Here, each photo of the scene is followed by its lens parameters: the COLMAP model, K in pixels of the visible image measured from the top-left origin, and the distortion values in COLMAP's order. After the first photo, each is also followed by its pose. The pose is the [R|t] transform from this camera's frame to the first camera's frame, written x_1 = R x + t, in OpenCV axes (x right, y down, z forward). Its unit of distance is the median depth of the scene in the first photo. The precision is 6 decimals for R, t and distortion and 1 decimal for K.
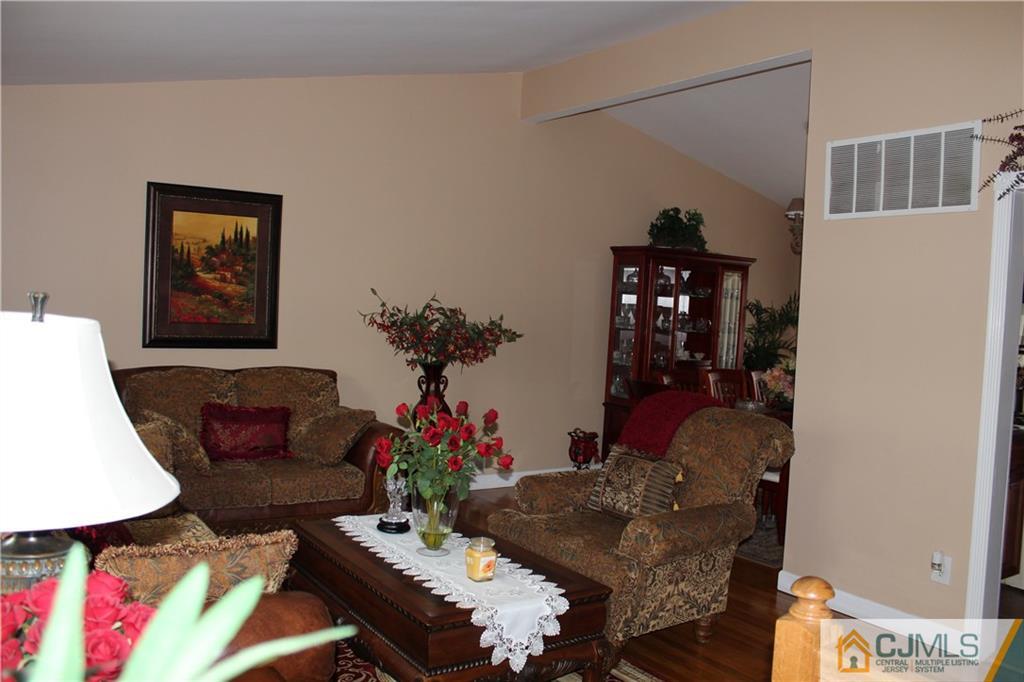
lens RADIAL K [[884.6, 0, 512.0], [0, 884.6, 341.0], [0, 0, 1]] dist [-0.104145, 0.011376]
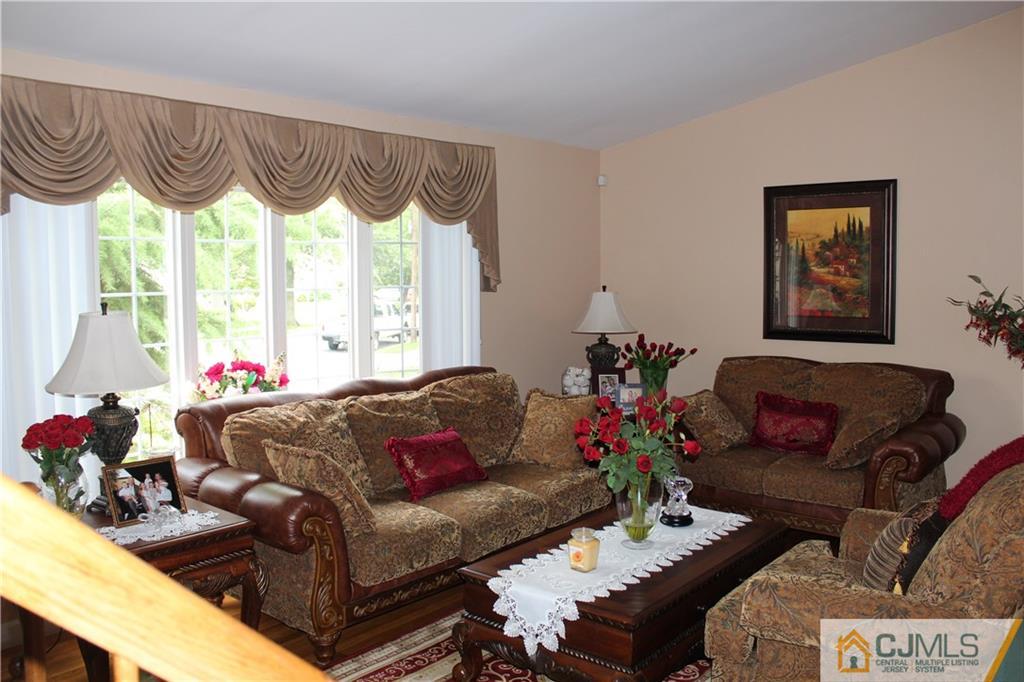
lens RADIAL K [[884.6, 0, 512.0], [0, 884.6, 341.0], [0, 0, 1]] dist [-0.104145, 0.011376]
pose [[0.255130, 0.025826, -0.966562, 0.541332], [-0.018836, 0.999586, 0.021737, -0.007323], [0.966723, 0.012660, 0.255511, 0.389177]]
